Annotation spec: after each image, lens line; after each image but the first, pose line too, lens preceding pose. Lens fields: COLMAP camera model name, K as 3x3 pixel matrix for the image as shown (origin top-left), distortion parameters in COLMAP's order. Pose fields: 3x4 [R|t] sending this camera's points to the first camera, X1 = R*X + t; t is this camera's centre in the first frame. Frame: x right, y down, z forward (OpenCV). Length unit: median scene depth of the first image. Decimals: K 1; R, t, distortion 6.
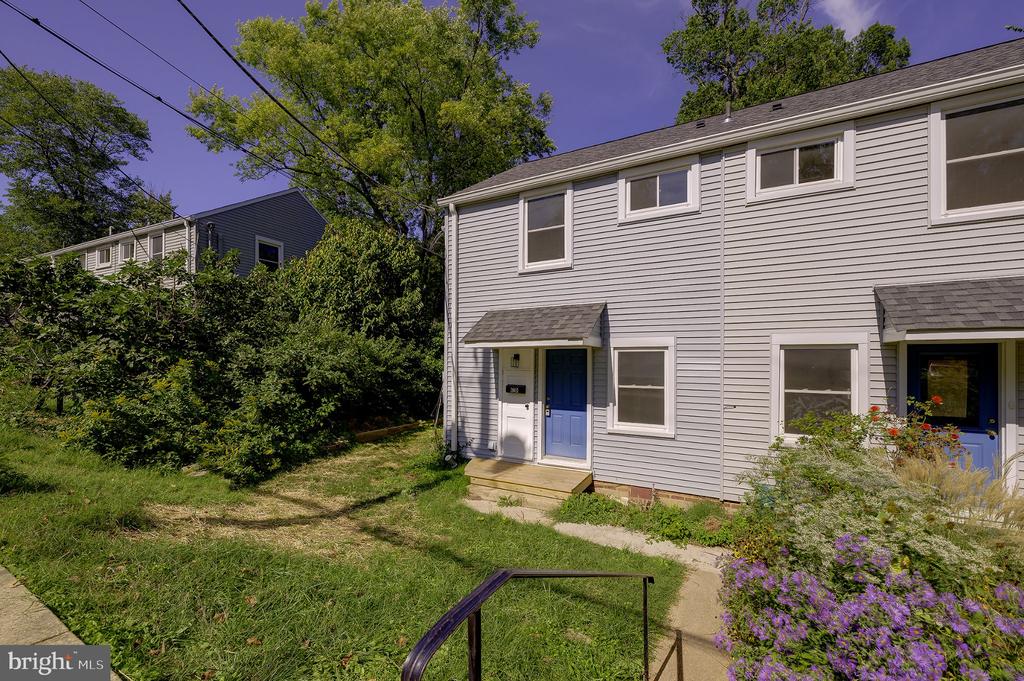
lens RADIAL K [[426.9, 0, 512.0], [0, 426.9, 340.5], [0, 0, 1]] dist [-0.000651, -0.000111]
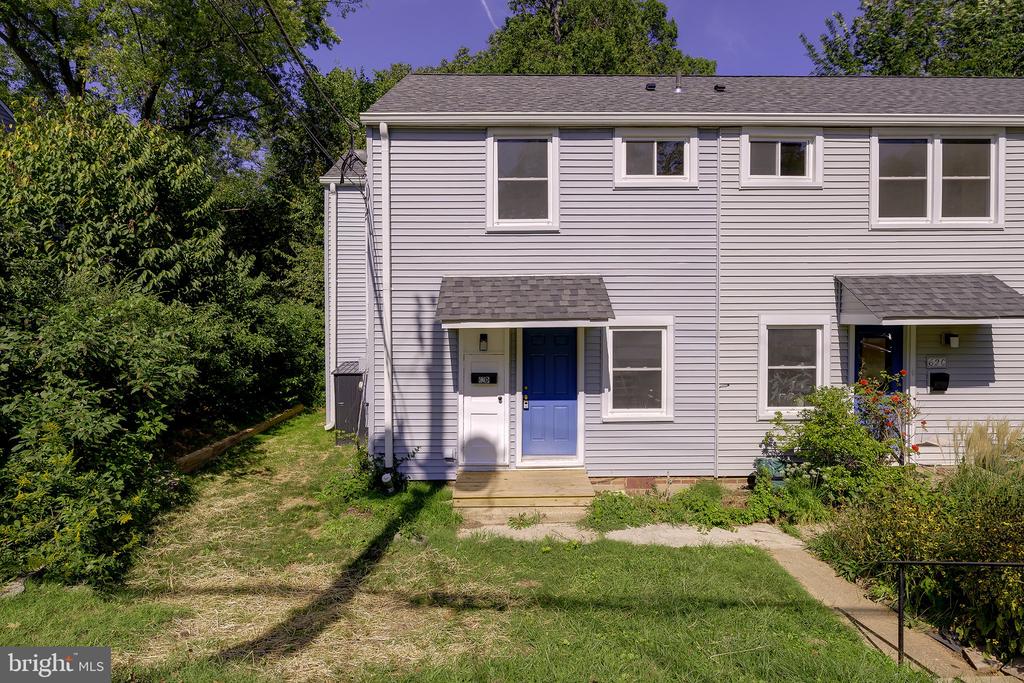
lens RADIAL K [[525.2, 0, 512.0], [0, 525.2, 313.6], [0, 0, 1]] dist [-0.000101, -0.000523]
pose [[0.861765, -0.000929, 0.507307, -0.489343], [-0.015904, 0.999457, 0.028847, -0.038683], [-0.507058, -0.032928, 0.861283, 0.156811]]
